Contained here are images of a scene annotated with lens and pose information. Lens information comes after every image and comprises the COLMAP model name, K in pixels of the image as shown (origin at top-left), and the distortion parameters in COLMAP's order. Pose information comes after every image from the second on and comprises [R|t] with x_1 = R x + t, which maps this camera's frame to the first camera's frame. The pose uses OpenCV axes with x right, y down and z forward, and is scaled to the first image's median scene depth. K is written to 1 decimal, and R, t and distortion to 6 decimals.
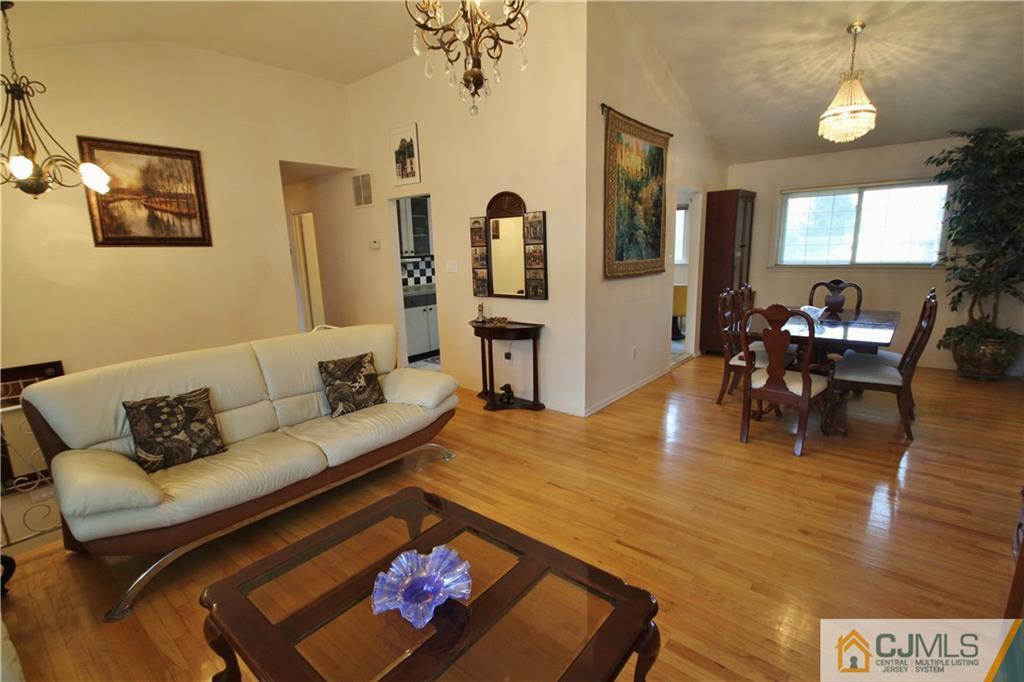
lens RADIAL K [[475.1, 0, 515.2], [0, 475.1, 346.5], [0, 0, 1]] dist [-0.004089, -0.002723]
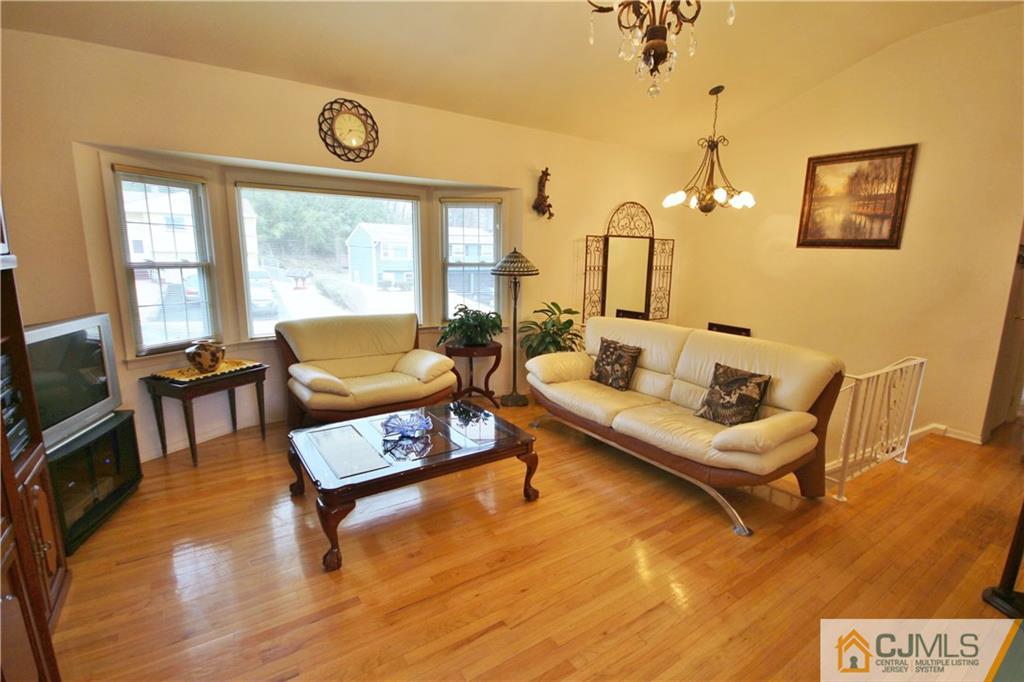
lens RADIAL K [[475.1, 0, 516.8], [0, 475.1, 347.0], [0, 0, 1]] dist [-0.004089, -0.002723]
pose [[-0.281949, 0.208659, -0.936465, 0.507447], [-0.206280, 0.940054, 0.271565, -0.145737], [0.936991, 0.269742, -0.222005, 0.632334]]
